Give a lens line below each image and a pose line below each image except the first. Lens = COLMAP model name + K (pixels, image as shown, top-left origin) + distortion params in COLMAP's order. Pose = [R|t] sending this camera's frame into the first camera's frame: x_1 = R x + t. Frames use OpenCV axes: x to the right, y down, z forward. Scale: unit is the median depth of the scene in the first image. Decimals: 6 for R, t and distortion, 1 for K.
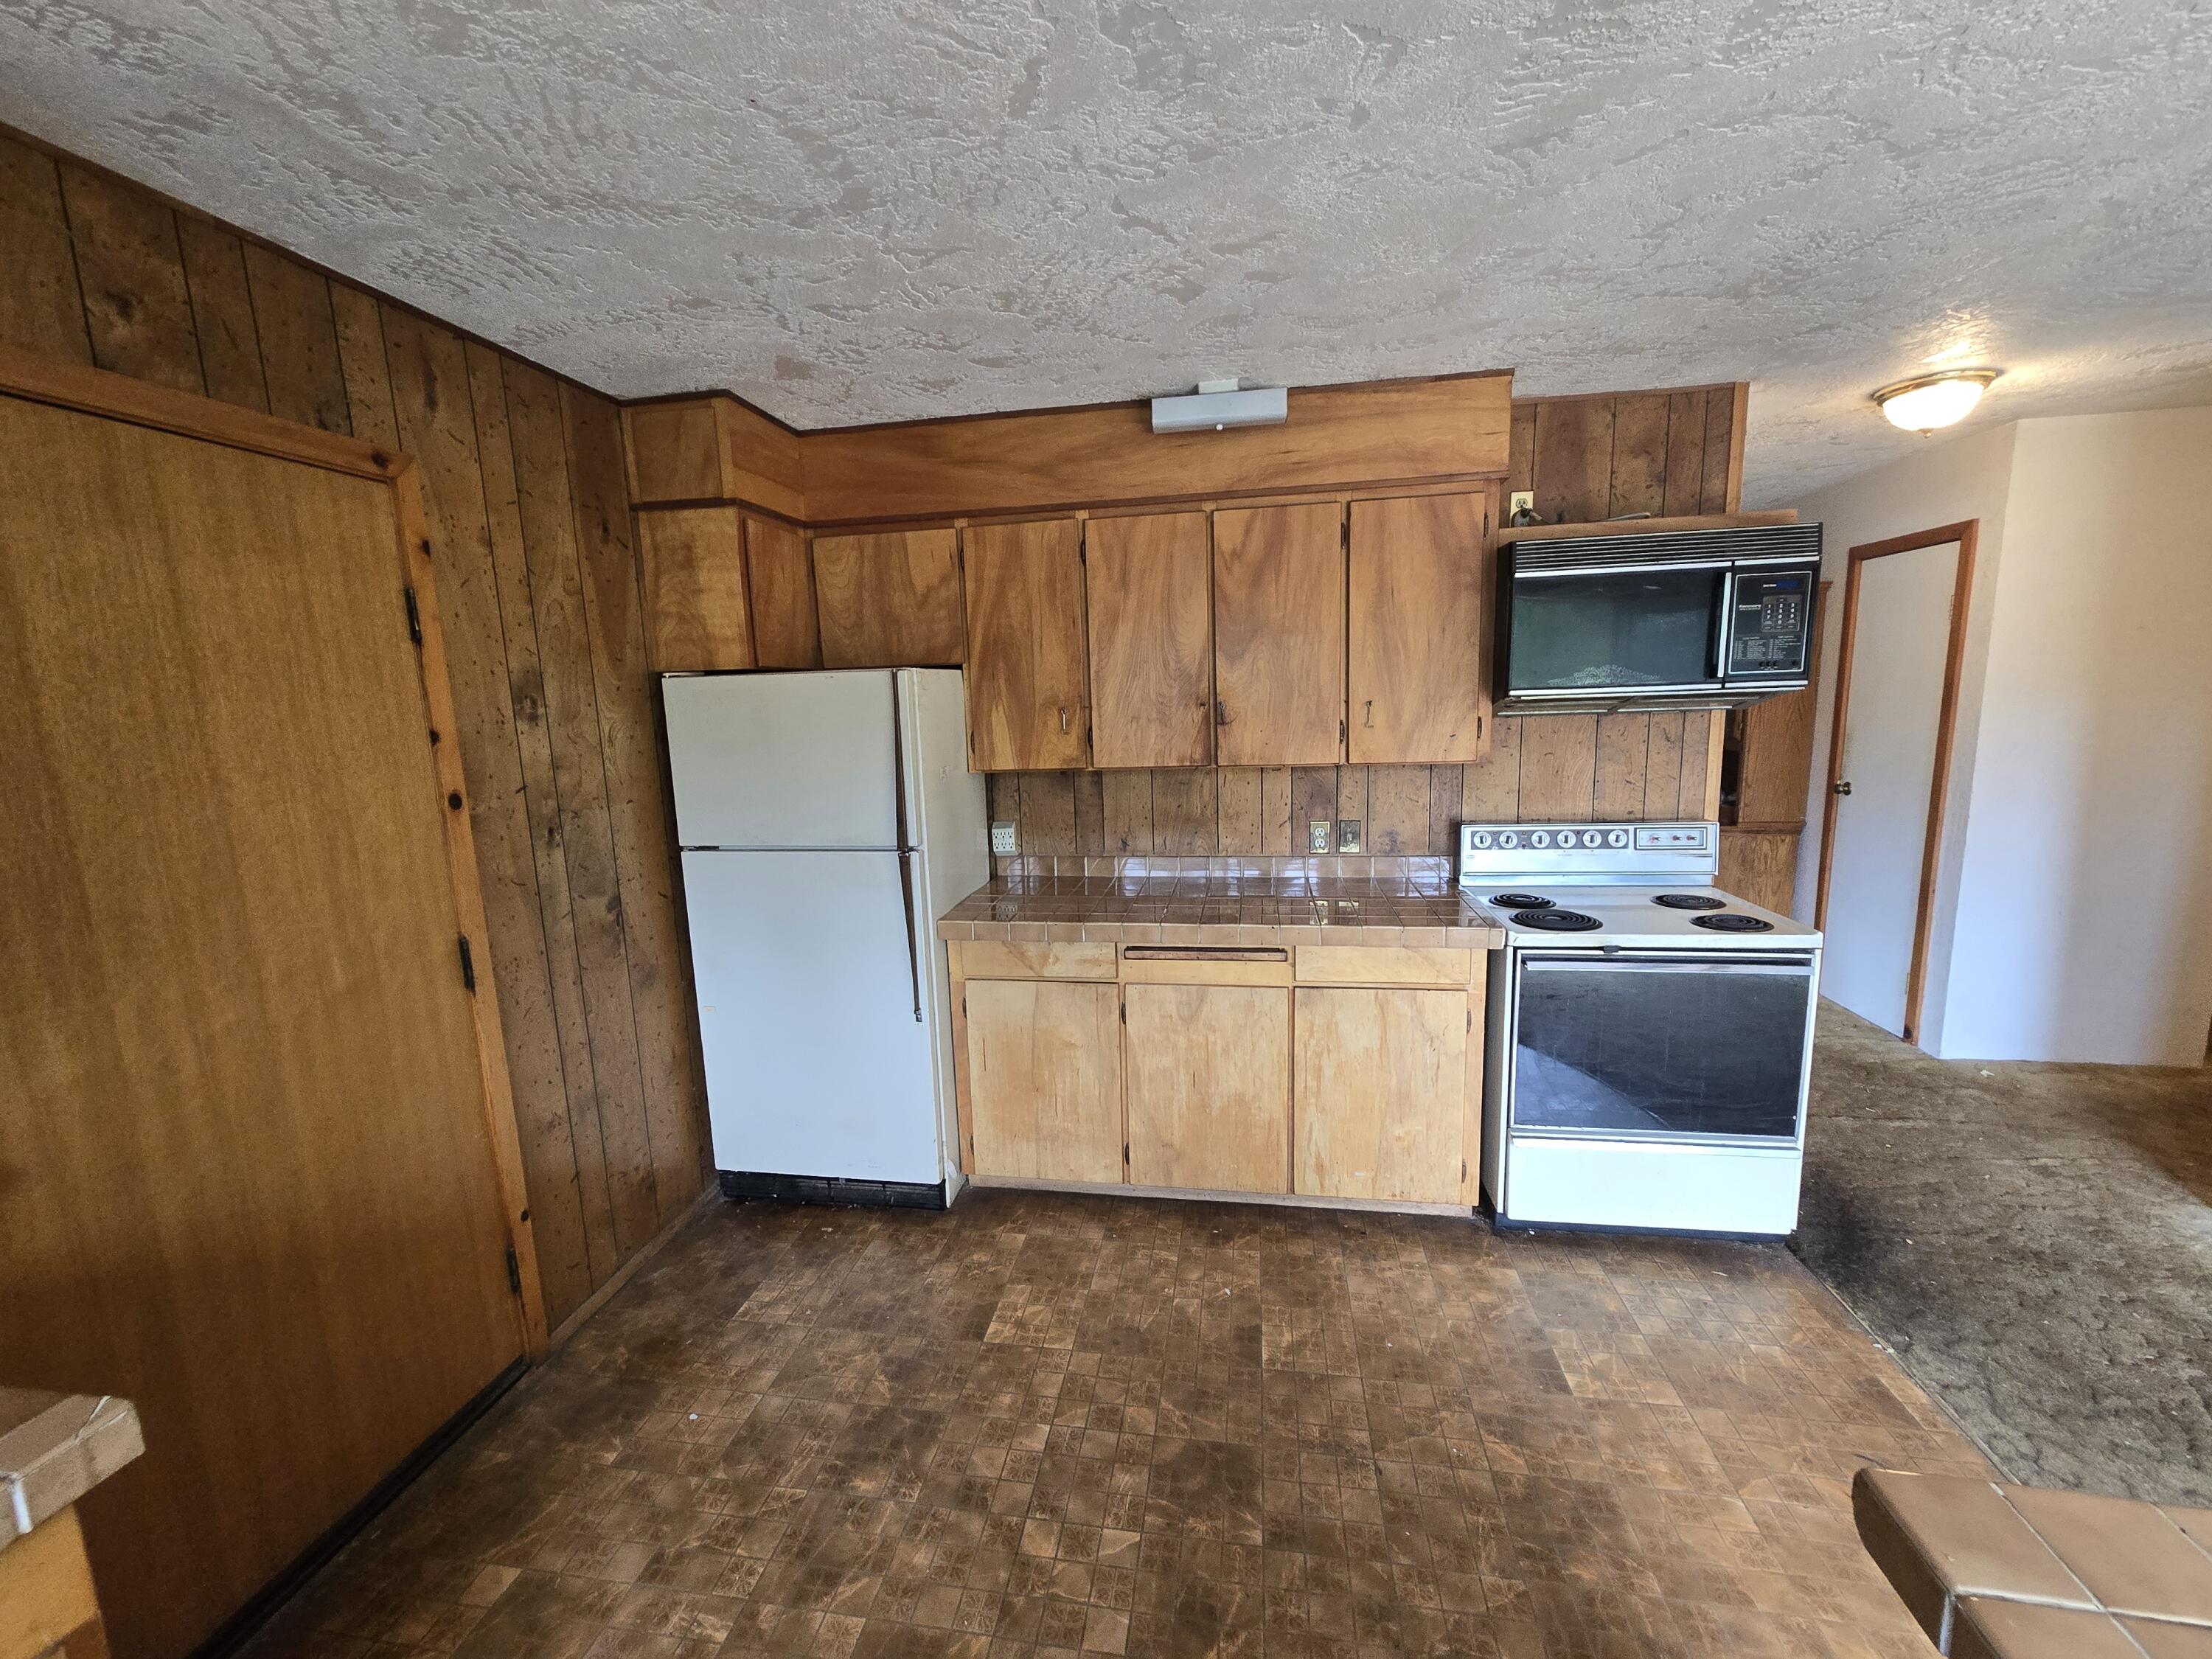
lens RADIAL K [[900.7, 0, 1094.7], [0, 900.7, 841.7], [0, 0, 1]] dist [-0.000568, -0.001443]
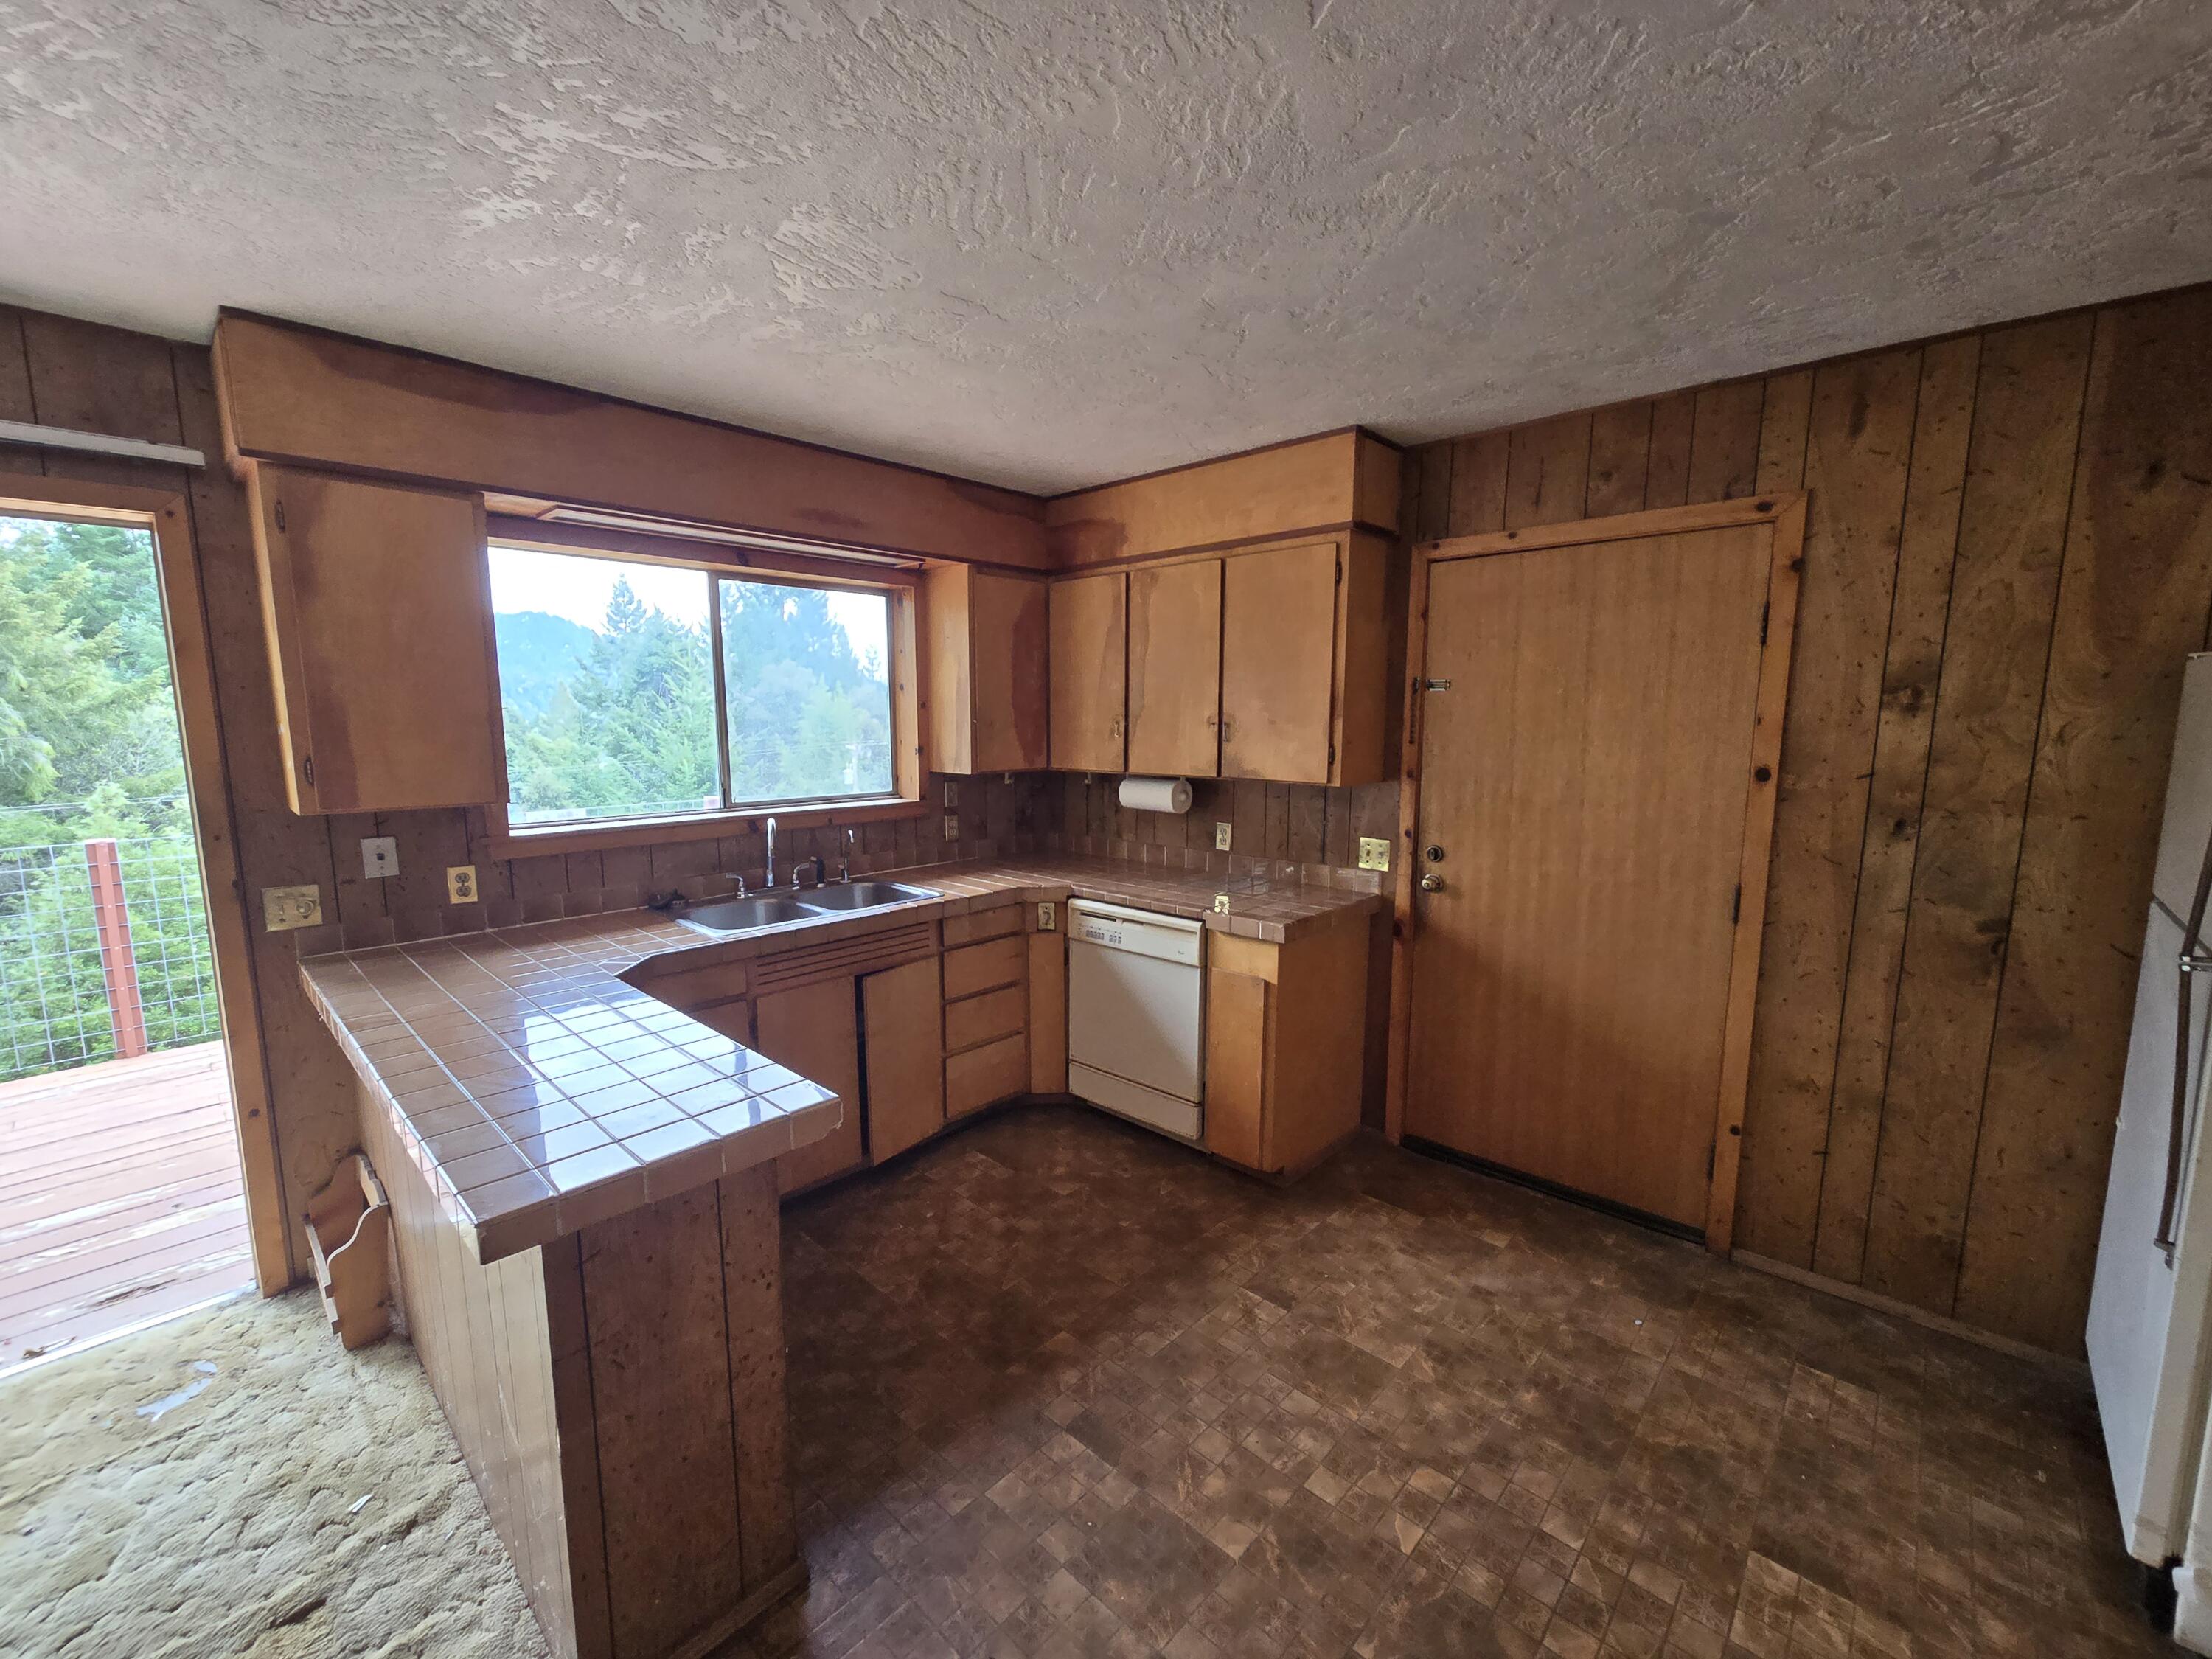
lens RADIAL K [[878.8, 0, 1101.2], [0, 878.8, 834.8], [0, 0, 1]] dist [0.000172, 0.000003]
pose [[-0.540338, 0.147626, -0.828397, 0.596966], [-0.117617, 0.961574, 0.248077, -0.120712], [0.833187, 0.231479, -0.502212, 0.670708]]
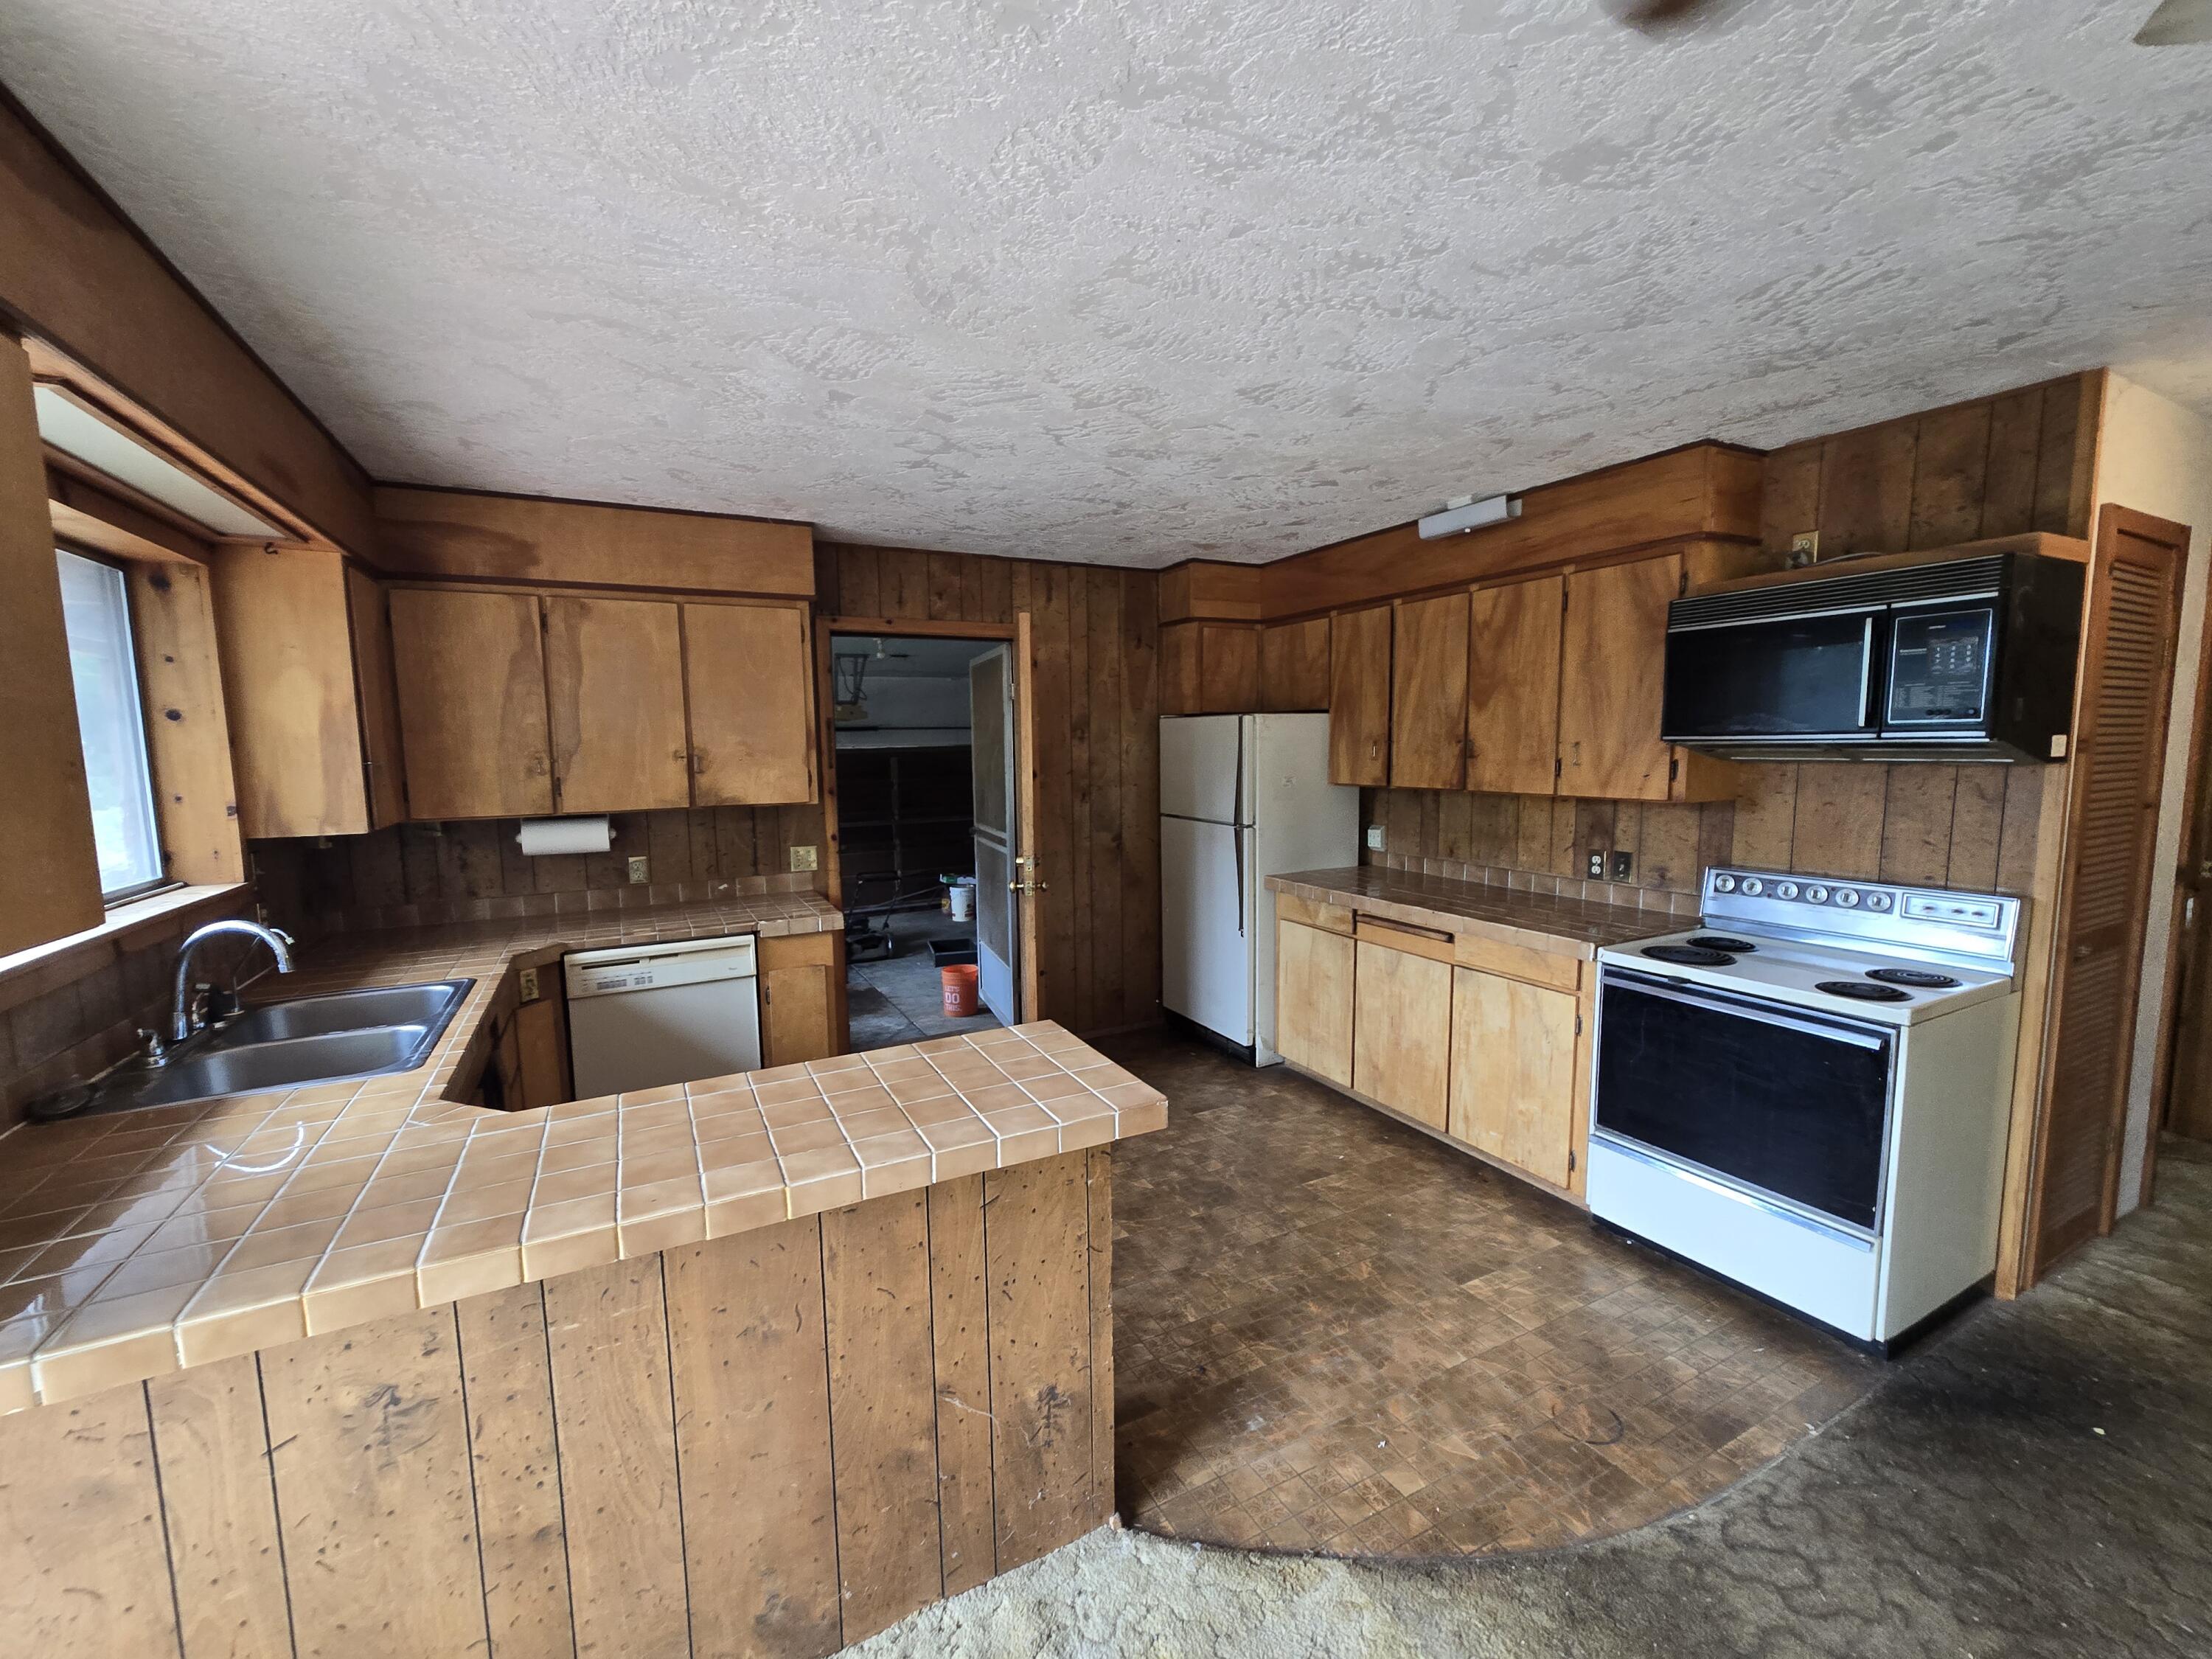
lens RADIAL K [[900.7, 0, 1094.7], [0, 900.7, 841.7], [0, 0, 1]] dist [-0.000568, -0.001443]
pose [[0.605341, 0.113821, -0.787786, 0.903657], [-0.134113, 0.990158, 0.040007, 0.007007], [0.784587, 0.081435, 0.614648, -0.192645]]
